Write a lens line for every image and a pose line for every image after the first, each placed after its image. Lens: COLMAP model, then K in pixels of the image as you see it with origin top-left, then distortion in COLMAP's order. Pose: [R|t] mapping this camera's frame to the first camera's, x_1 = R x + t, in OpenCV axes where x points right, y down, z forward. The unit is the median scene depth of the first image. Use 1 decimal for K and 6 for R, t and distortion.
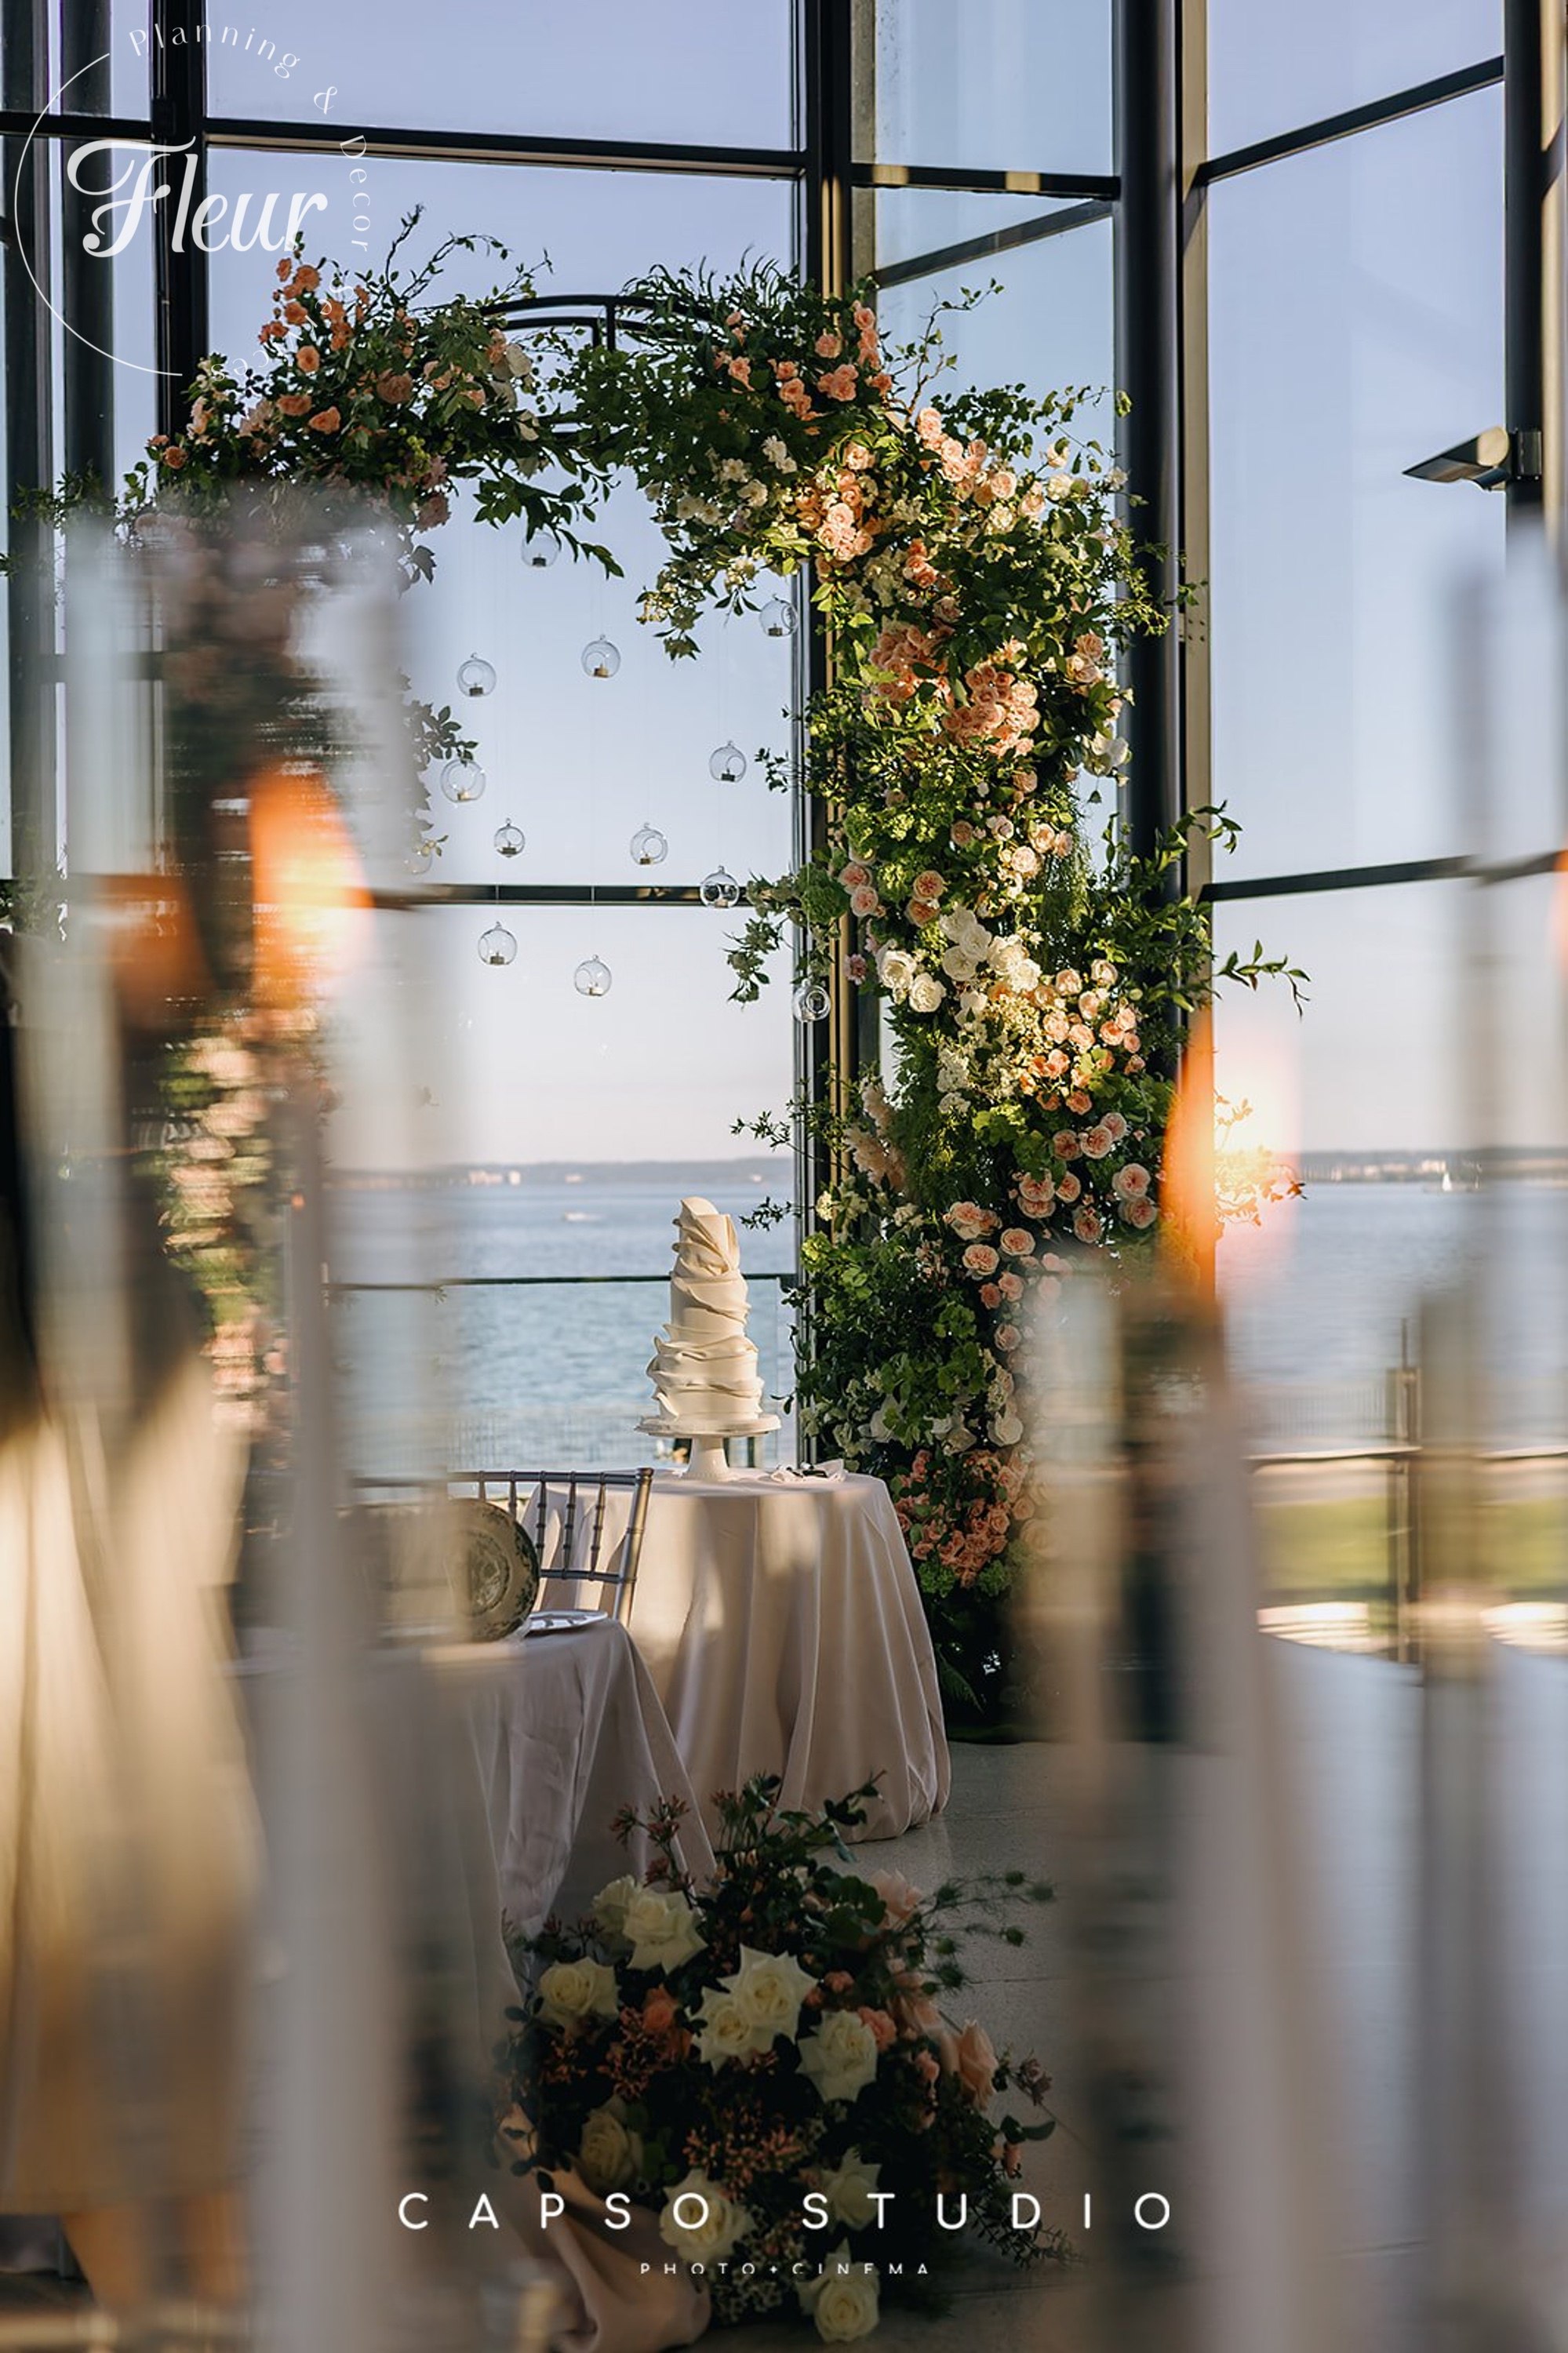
lens RADIAL K [[3562.6, 0, 836.7], [0, 3562.6, 1197.5], [0, 0, 1]] dist [0.015563, 0.000000]
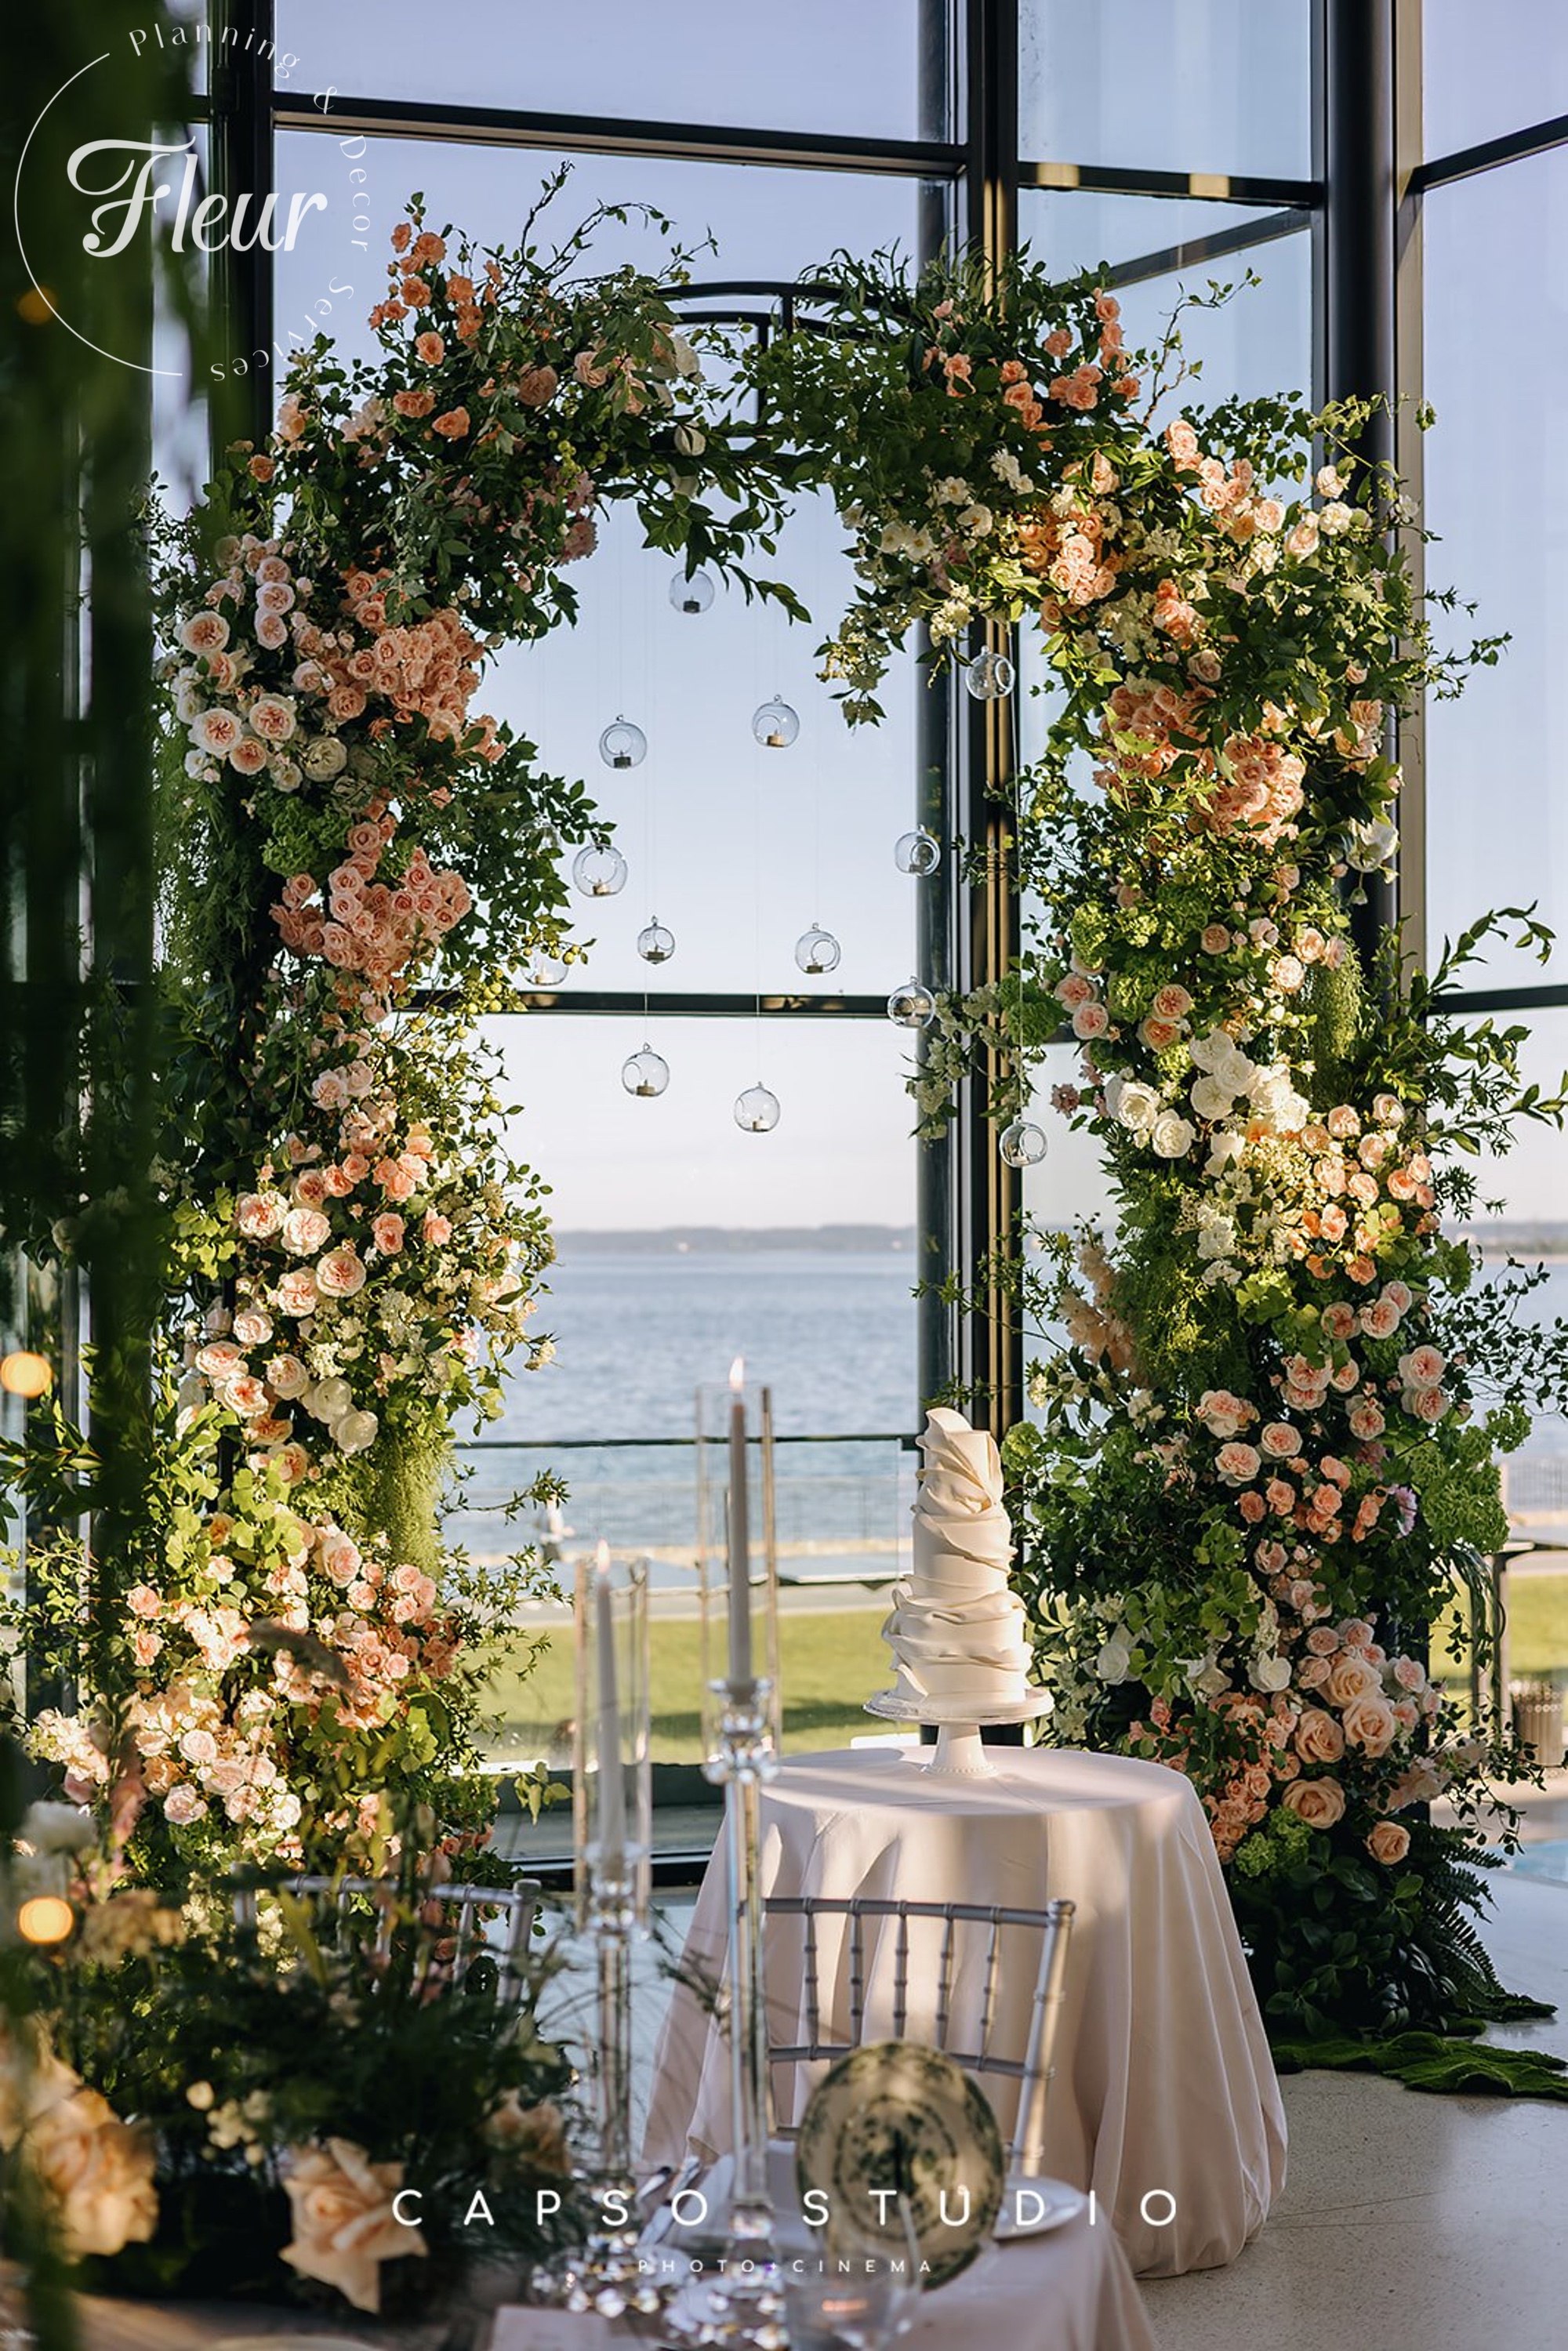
lens RADIAL K [[3382.5, 0, 811.1], [0, 3382.5, 1198.2], [0, 0, 1]] dist [0.010753, 0.000000]
pose [[0.999861, 0.005808, 0.015613, -0.069586], [-0.005495, 0.999784, -0.020027, -0.026781], [-0.015726, 0.019939, 0.999678, 0.226540]]
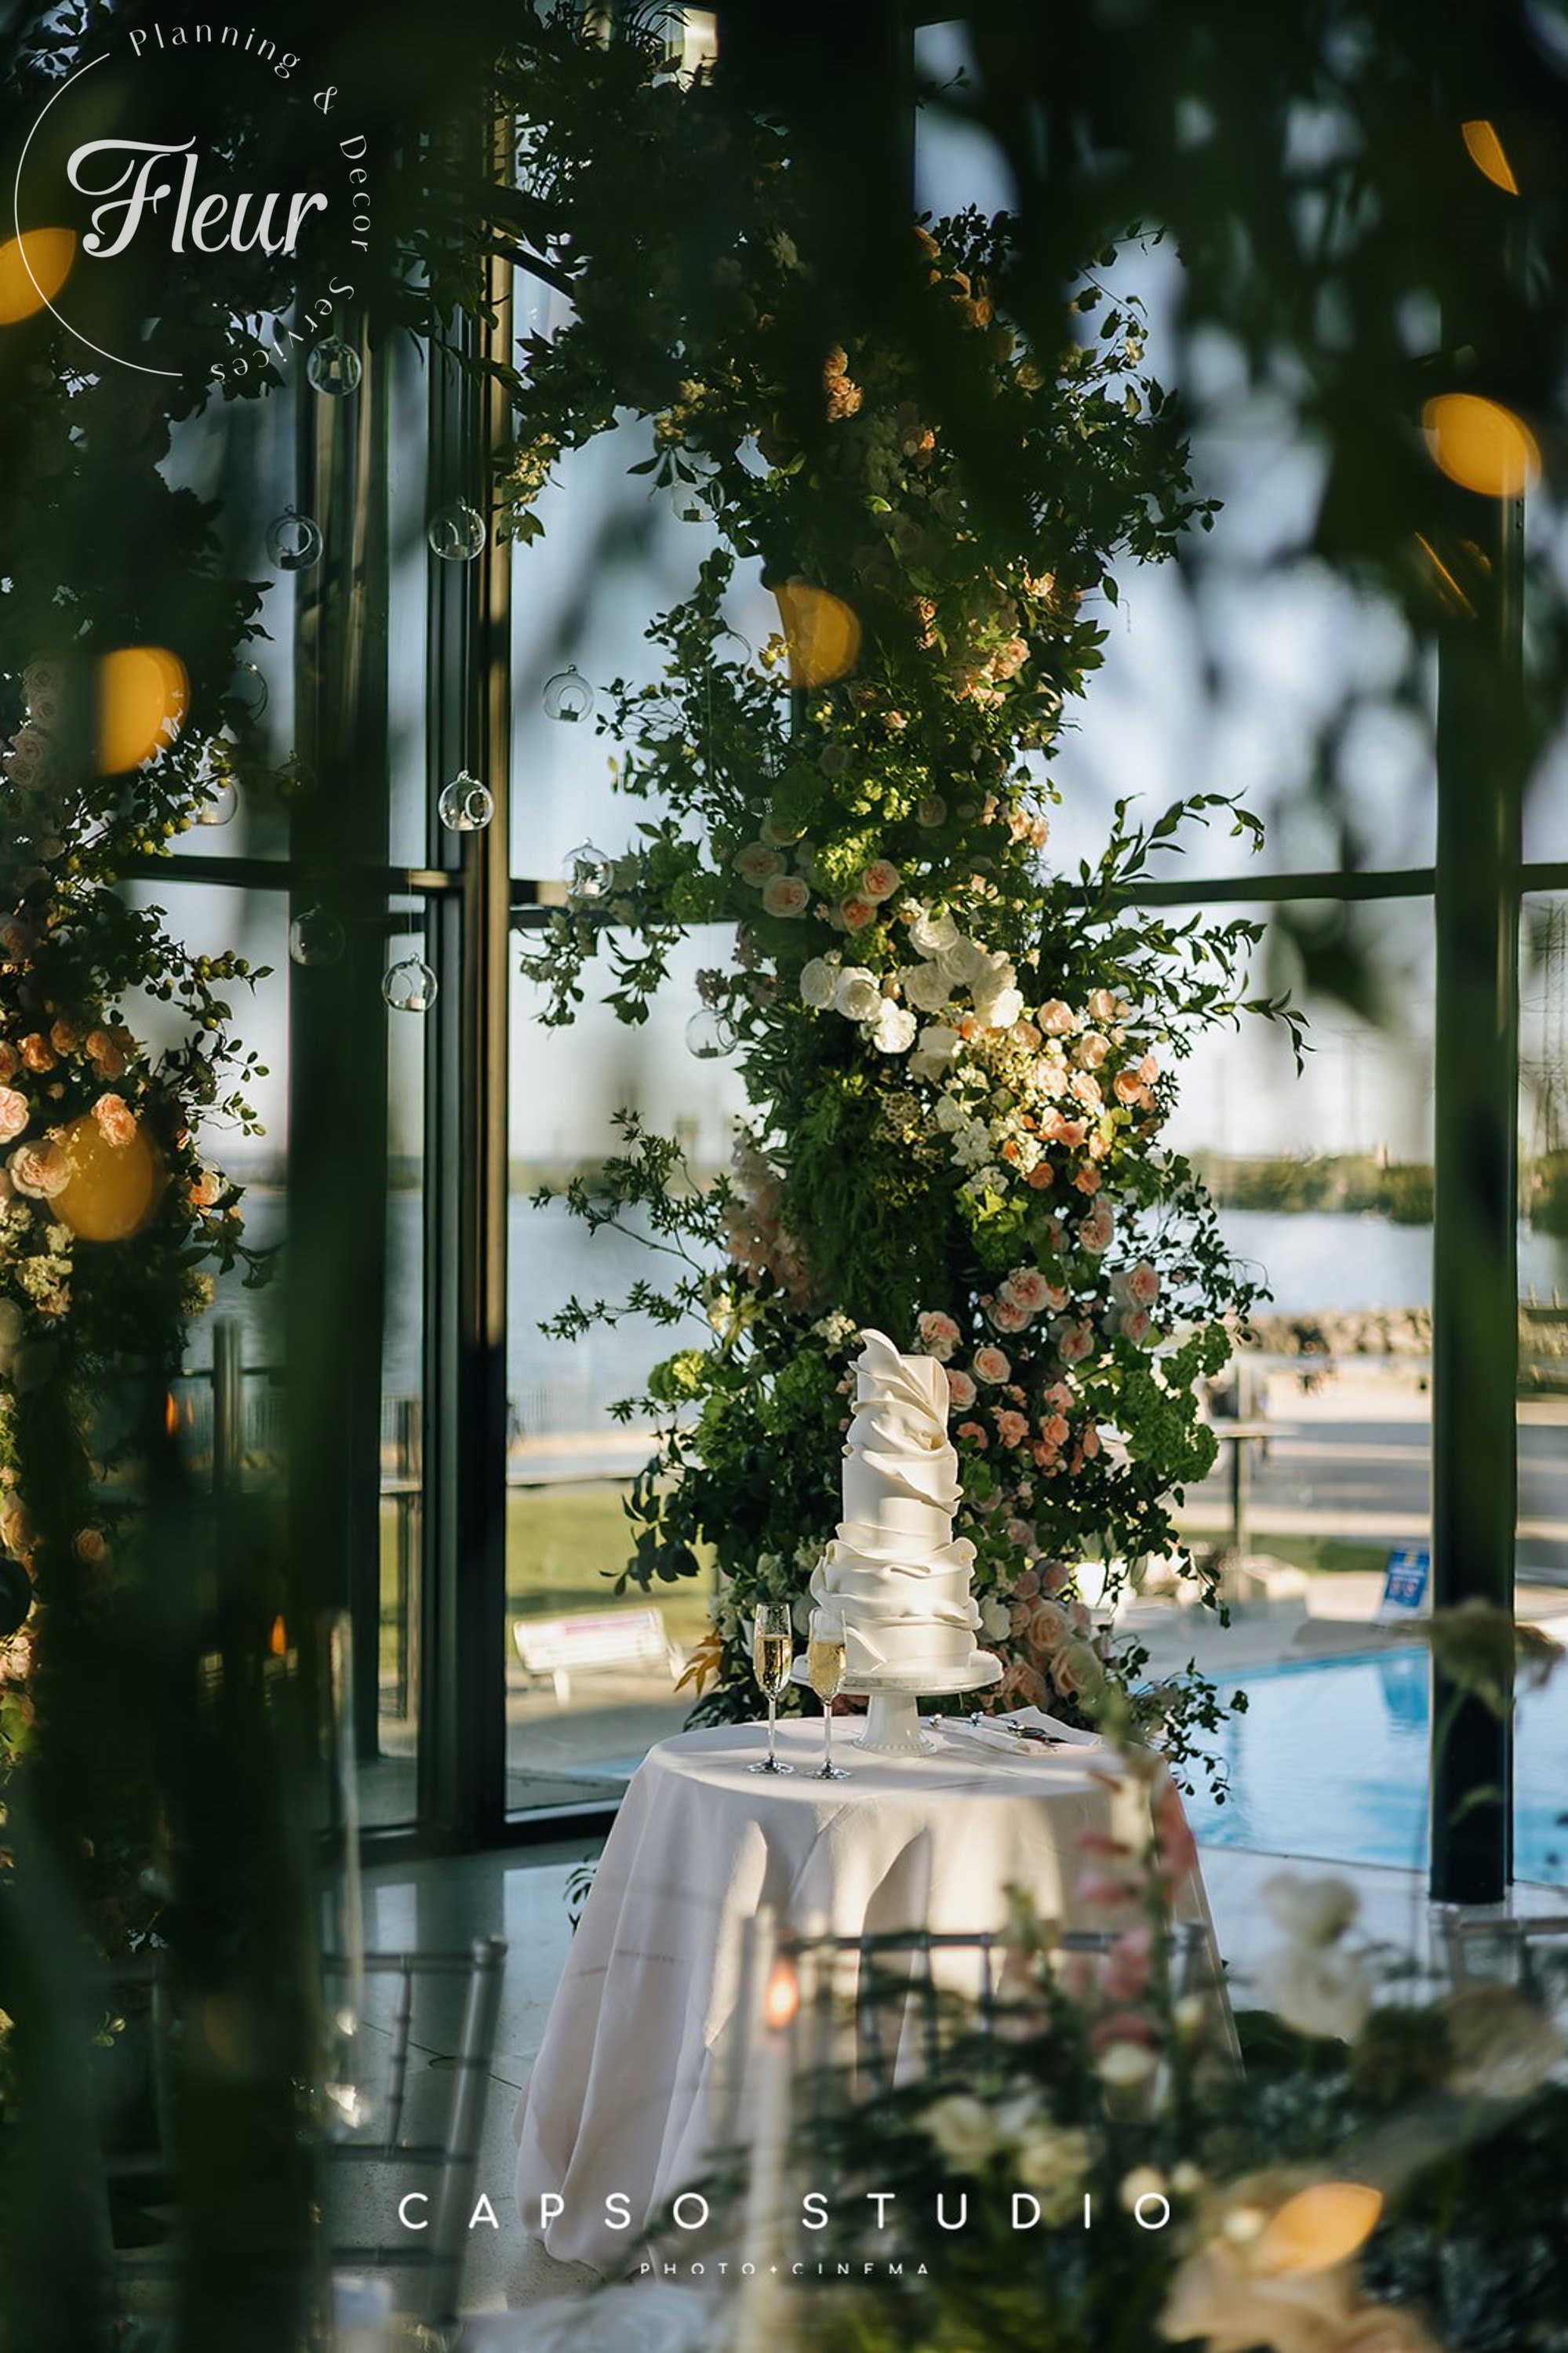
lens RADIAL K [[3385.4, 0, 856.1], [0, 3385.4, 1228.7], [0, 0, 1]] dist [0.010753, 0.000000]
pose [[0.922864, 0.010150, 0.384991, -0.249344], [-0.013184, 0.999899, 0.005242, -0.019295], [-0.384899, -0.009914, 0.922905, 0.359243]]
